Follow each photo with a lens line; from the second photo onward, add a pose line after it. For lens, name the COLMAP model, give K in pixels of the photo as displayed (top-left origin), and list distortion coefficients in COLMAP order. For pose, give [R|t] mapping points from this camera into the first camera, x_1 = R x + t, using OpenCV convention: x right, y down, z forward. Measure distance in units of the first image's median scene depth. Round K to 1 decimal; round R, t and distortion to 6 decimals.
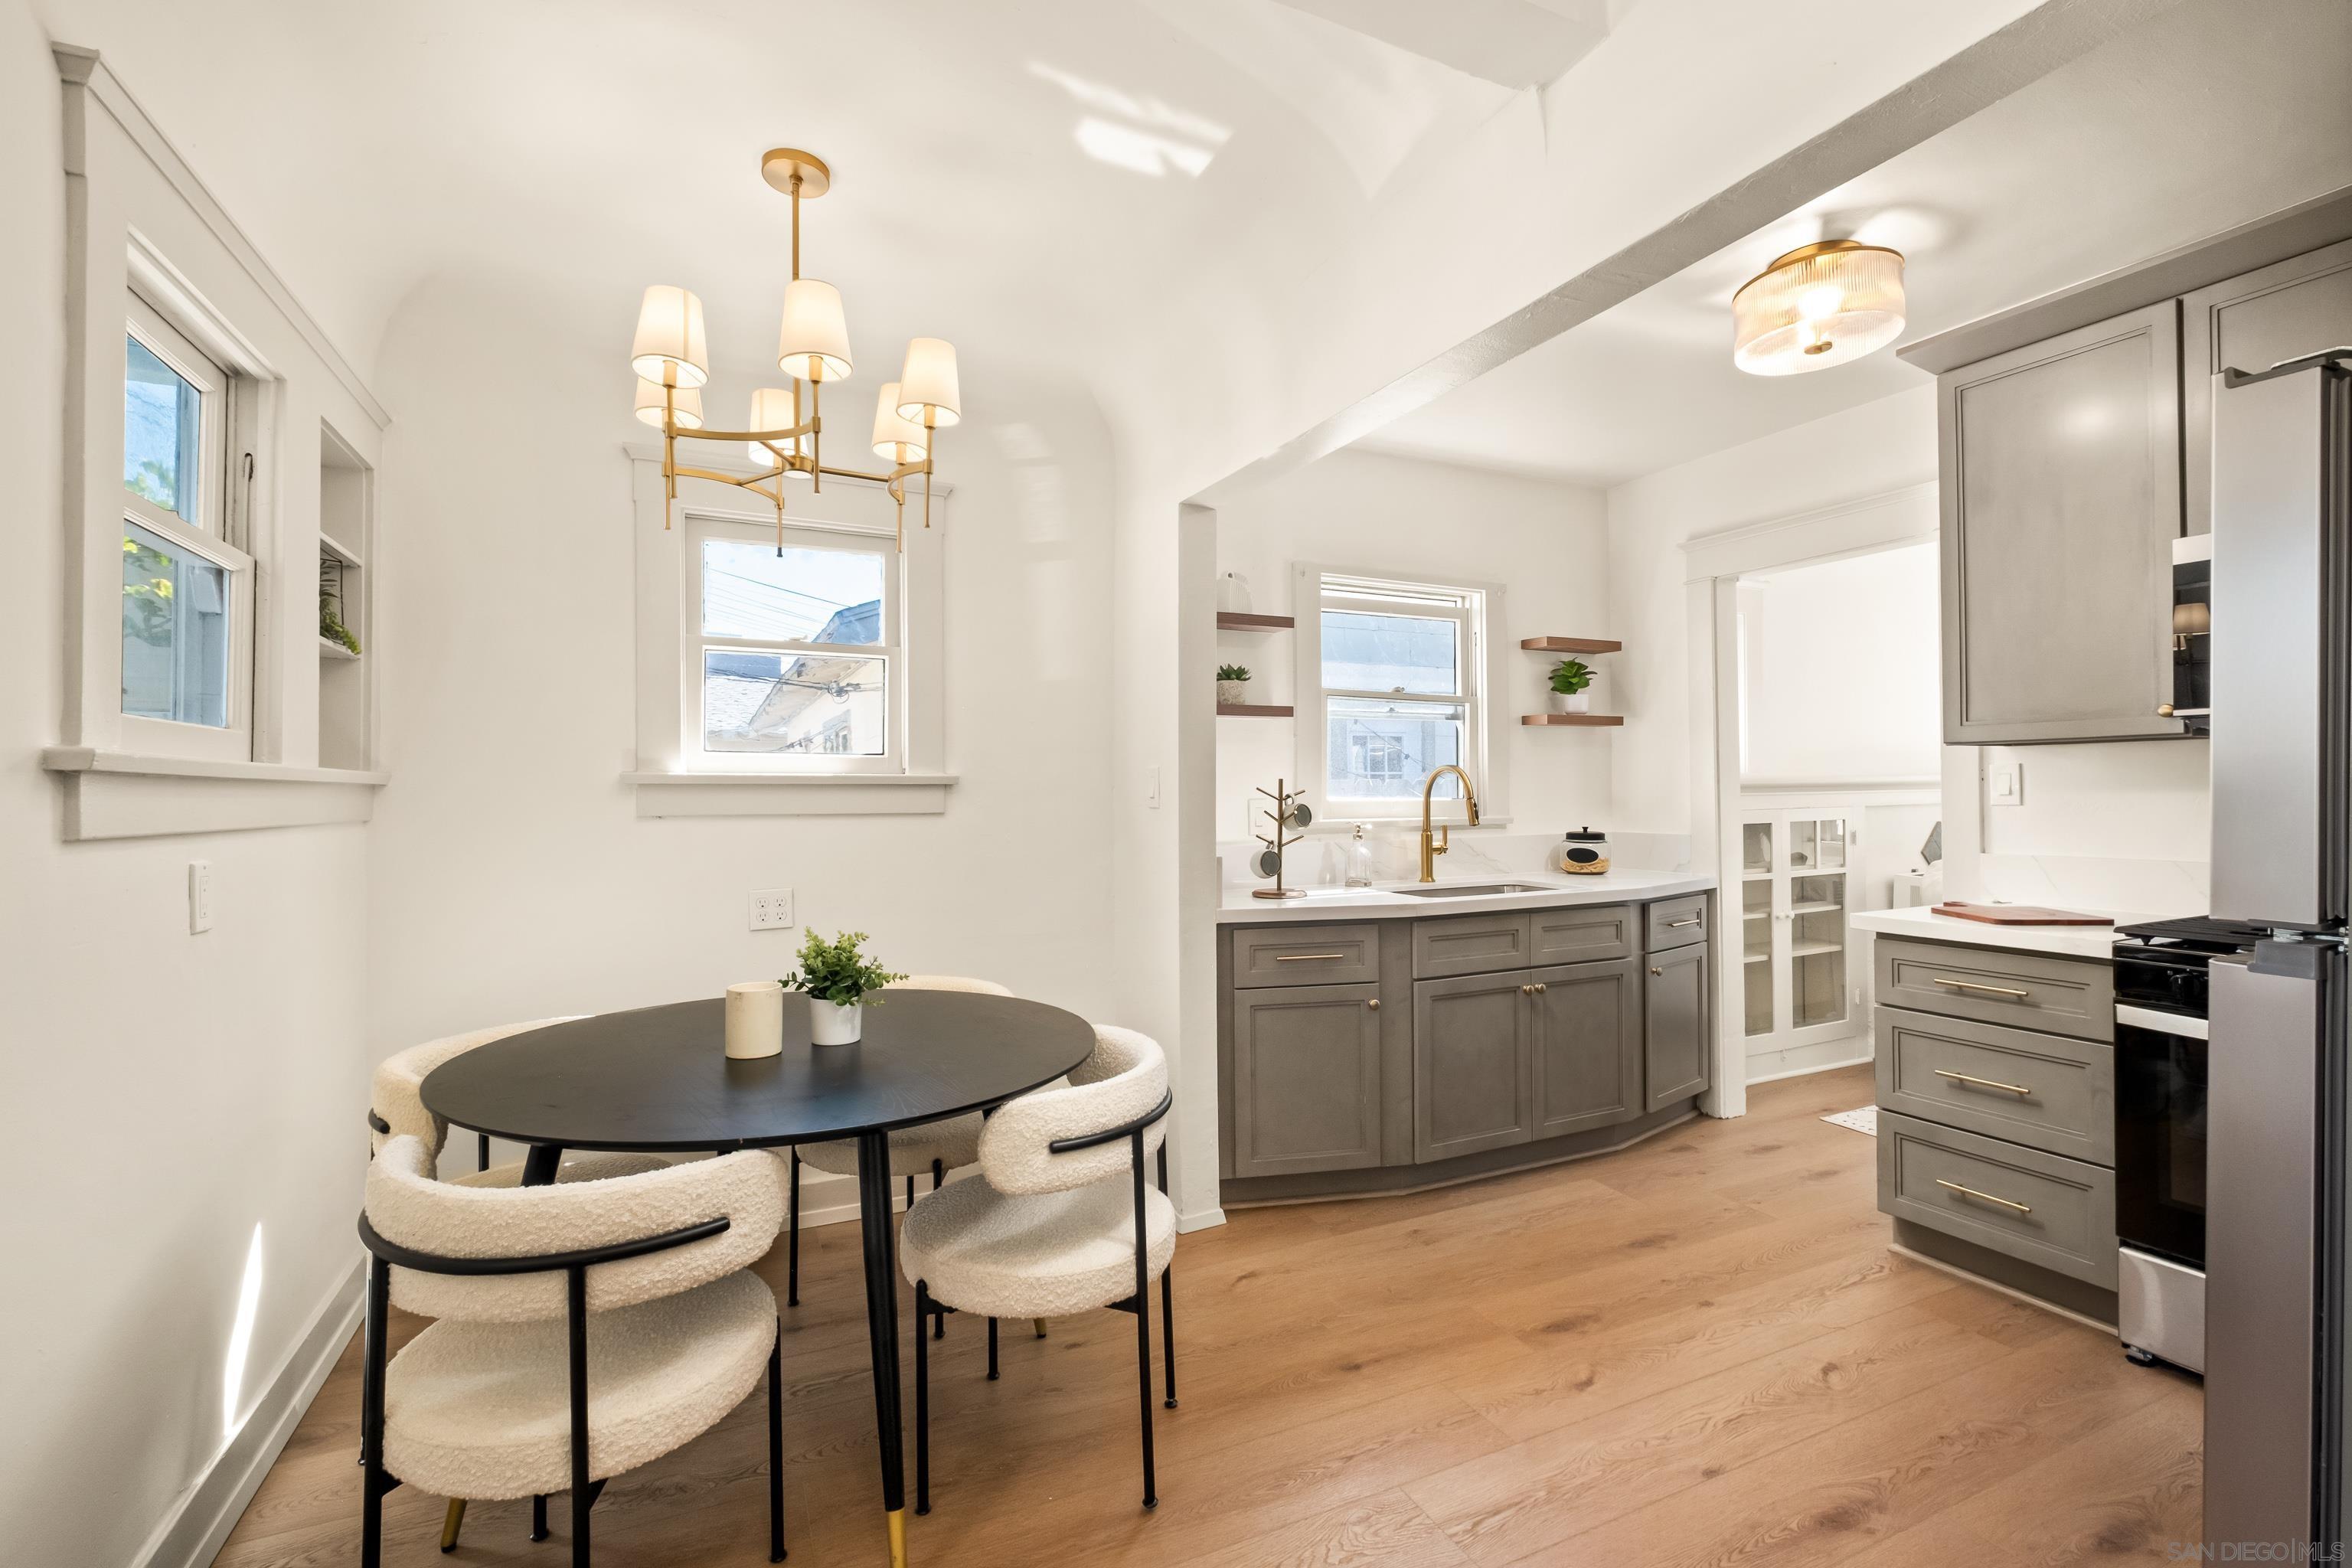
lens RADIAL K [[1030.0, 0, 1172.9], [0, 1030.0, 780.1], [0, 0, 1]] dist [-0.007501, 0.001820]
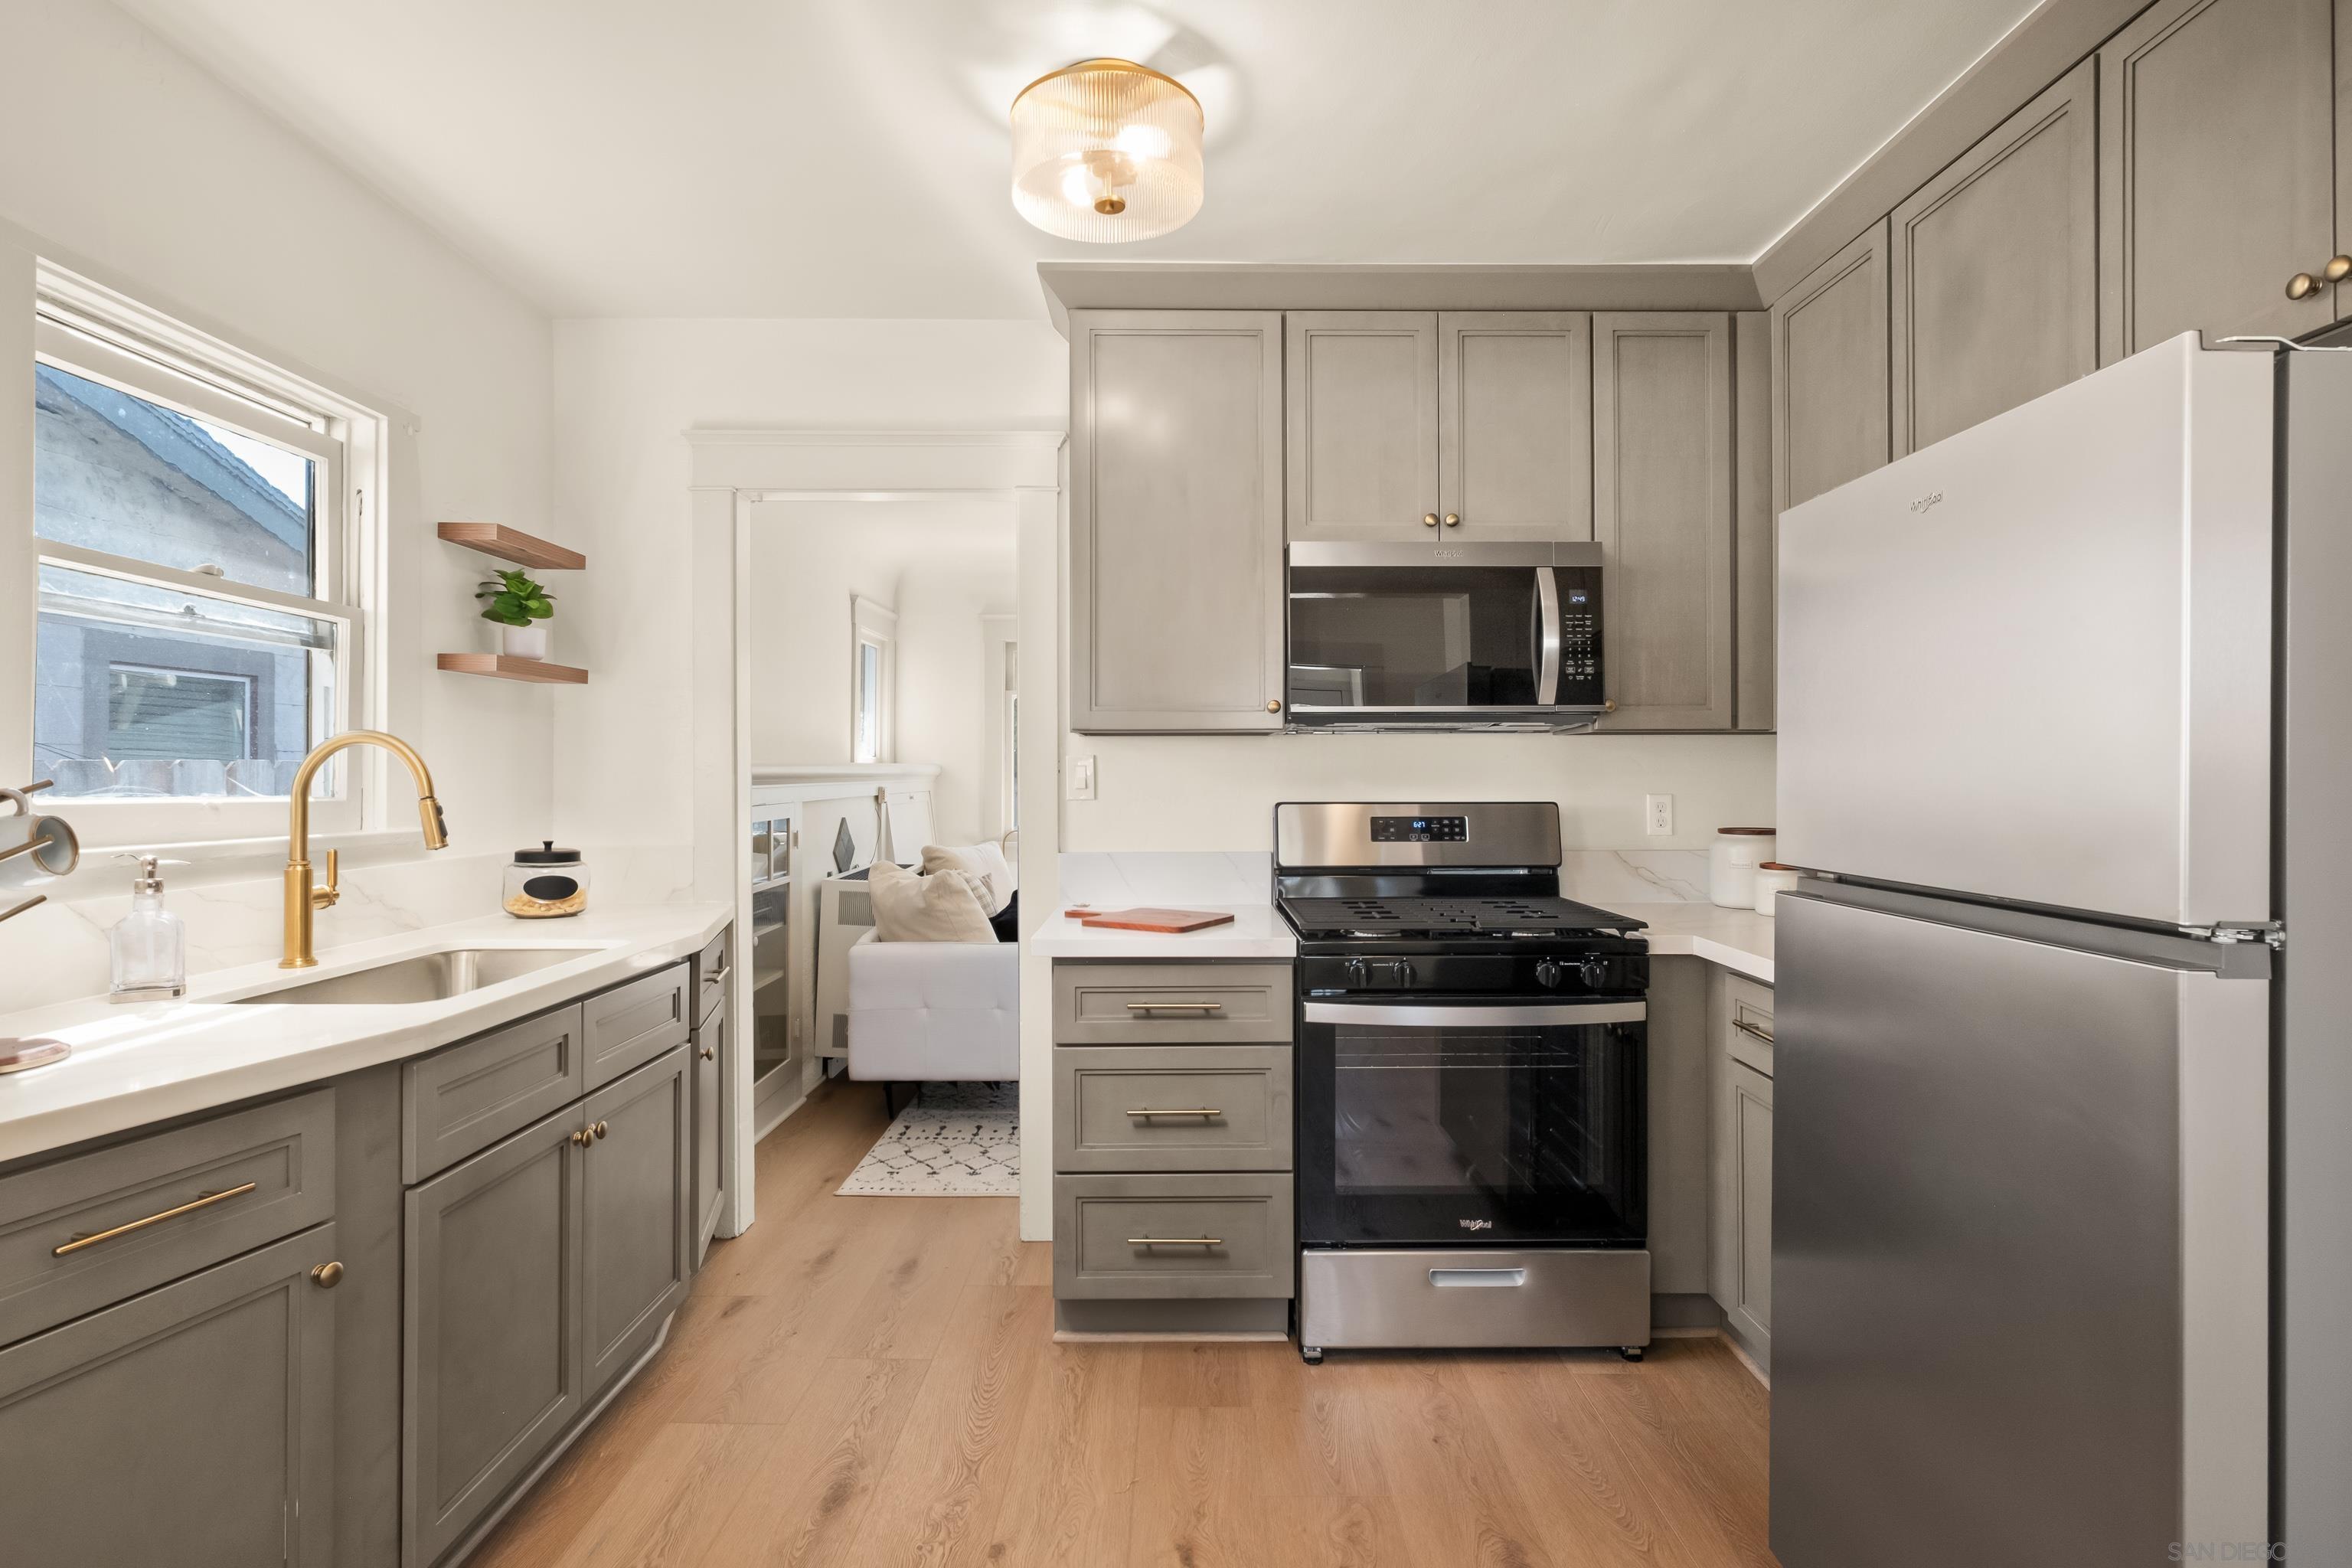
lens RADIAL K [[1156.4, 0, 1177.5], [0, 1156.4, 771.3], [0, 0, 1]] dist [0.000351, 0.002109]
pose [[0.421912, 0.013162, 0.906541, -0.090308], [-0.011649, 0.999891, -0.009095, 0.006219], [-0.906562, -0.006723, 0.422019, 0.435441]]
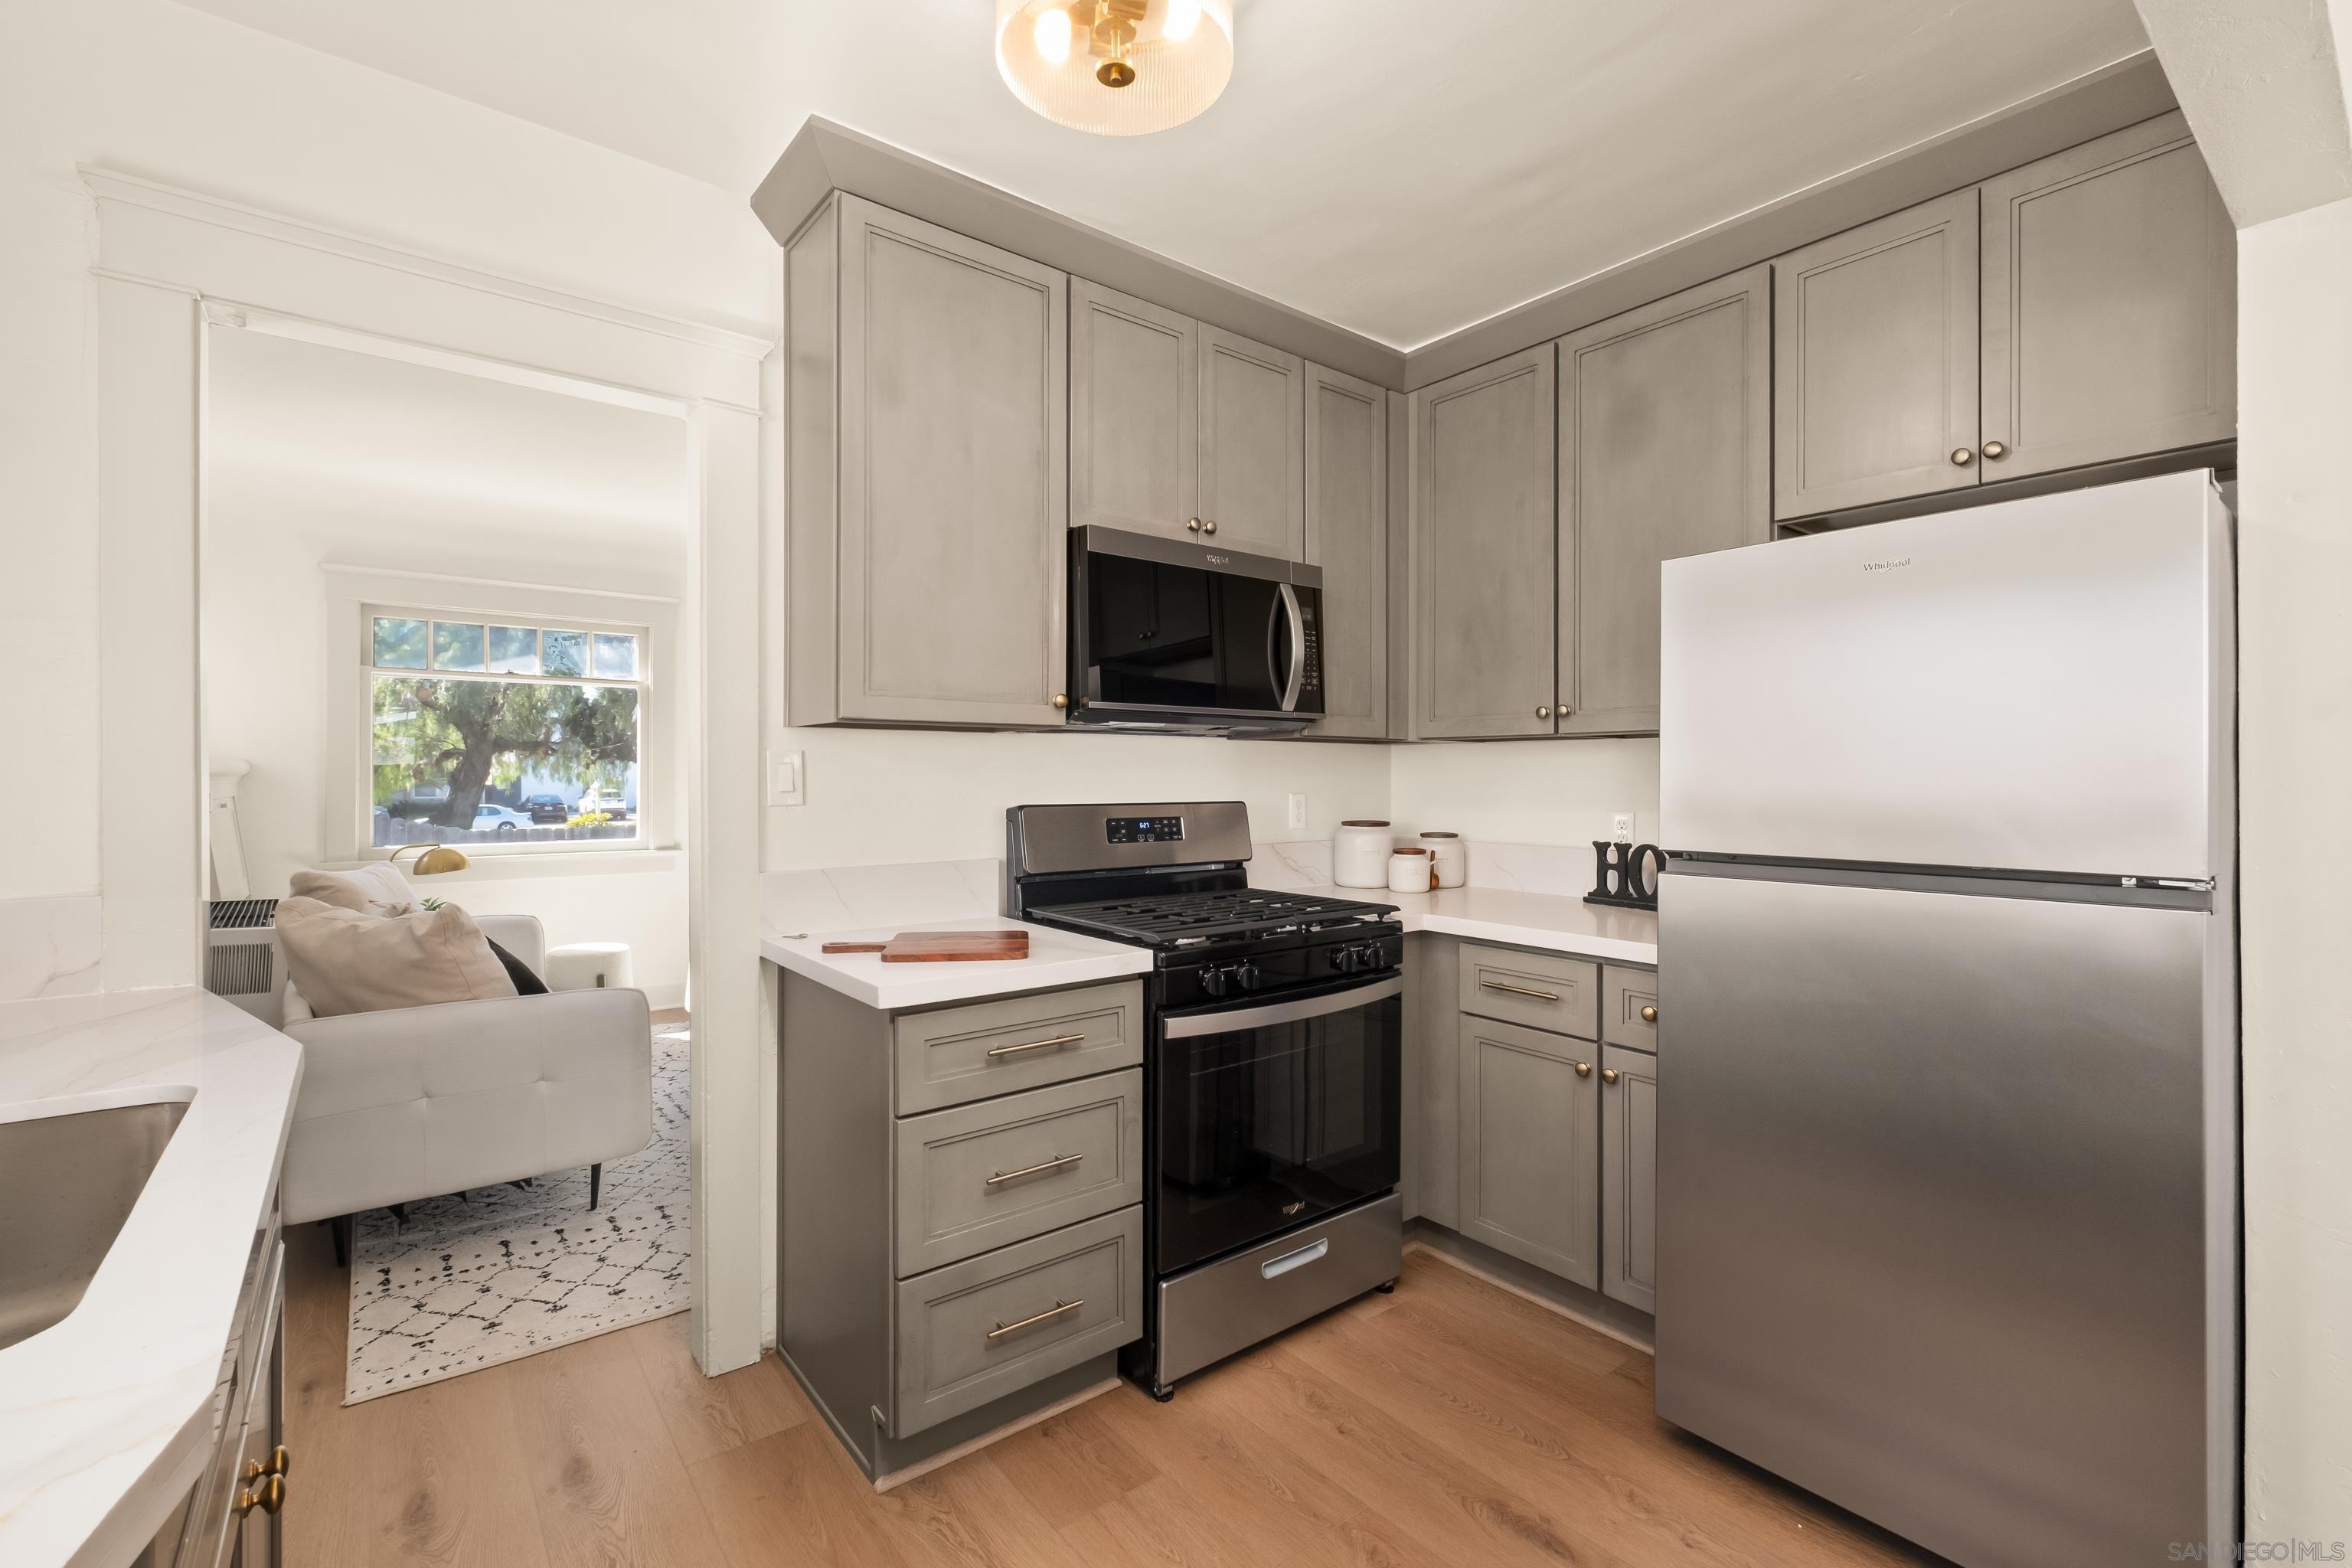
lens RADIAL K [[1030.0, 0, 1174.6], [0, 1030.0, 778.5], [0, 0, 1]] dist [-0.007501, 0.001820]
pose [[-0.230223, 0.009711, 0.973090, 0.015528], [-0.007708, 0.999901, -0.011802, 0.010154], [-0.973107, -0.010218, -0.230125, 0.812180]]
